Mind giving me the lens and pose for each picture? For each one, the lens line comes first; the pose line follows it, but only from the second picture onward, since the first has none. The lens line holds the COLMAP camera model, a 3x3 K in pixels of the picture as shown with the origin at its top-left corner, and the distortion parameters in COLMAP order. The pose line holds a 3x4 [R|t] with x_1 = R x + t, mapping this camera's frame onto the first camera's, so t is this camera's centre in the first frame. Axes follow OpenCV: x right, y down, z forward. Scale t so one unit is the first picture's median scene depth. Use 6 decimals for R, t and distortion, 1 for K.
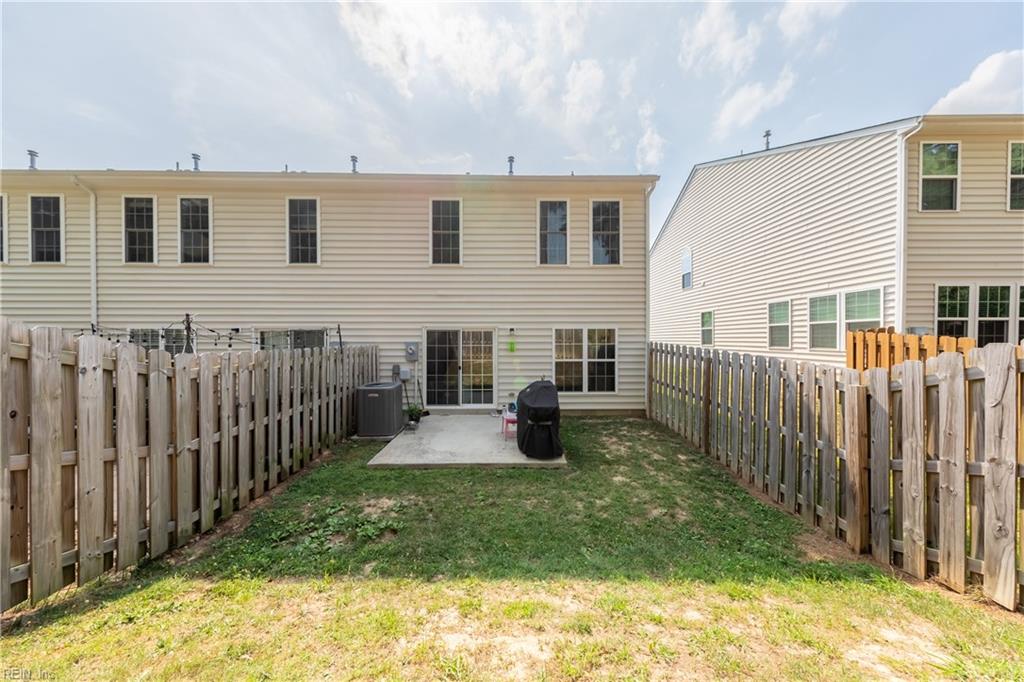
lens RADIAL K [[330.4, 0, 511.7], [0, 330.4, 338.6], [0, 0, 1]] dist [0.001729, 0.000229]
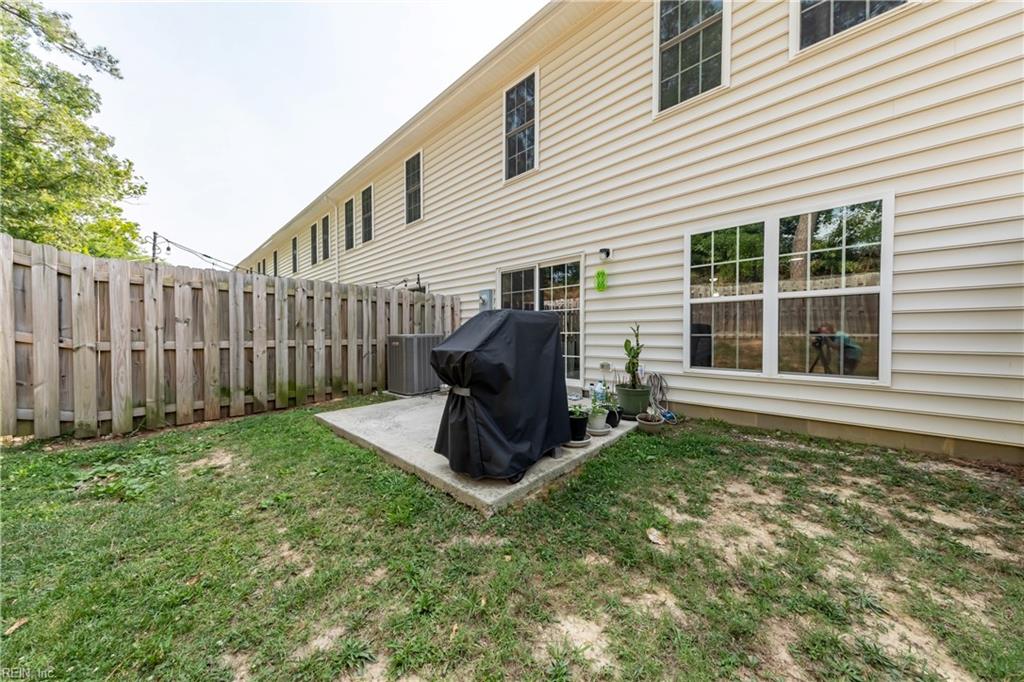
lens RADIAL K [[330.4, 0, 510.3], [0, 330.4, 339.5], [0, 0, 1]] dist [0.001729, 0.000229]
pose [[0.718020, 0.010387, -0.695945, 0.380427], [-0.004860, 0.999939, 0.009910, 0.160650], [0.696006, -0.003734, 0.718027, 0.644022]]
